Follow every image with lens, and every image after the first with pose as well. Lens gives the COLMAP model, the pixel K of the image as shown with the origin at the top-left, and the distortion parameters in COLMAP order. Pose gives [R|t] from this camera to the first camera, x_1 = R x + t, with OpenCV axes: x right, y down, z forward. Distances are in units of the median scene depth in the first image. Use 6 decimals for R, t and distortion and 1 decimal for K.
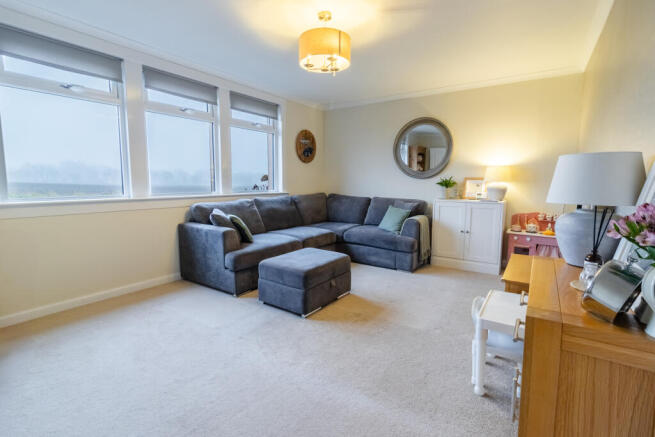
lens RADIAL K [[306.1, 0, 319.9], [0, 306.1, 214.4], [0, 0, 1]] dist [-0.001570, -0.000483]
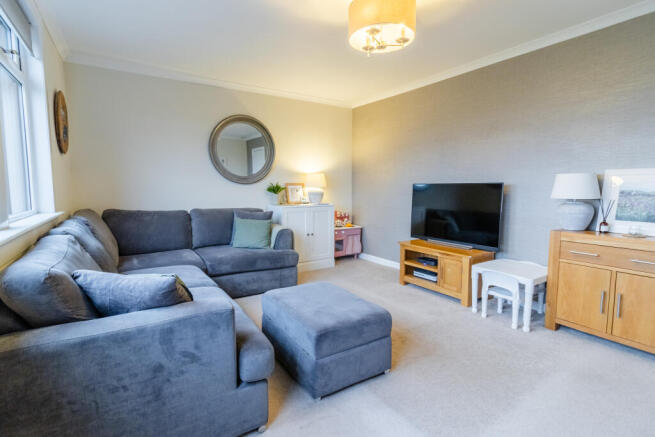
lens RADIAL K [[315.9, 0, 328.3], [0, 315.9, 211.8], [0, 0, 1]] dist [0.000354, -0.000021]
pose [[0.385127, -0.081625, 0.919247, -0.513664], [0.105236, 0.993468, 0.044126, -0.064941], [-0.916844, 0.079743, 0.391201, 0.530092]]
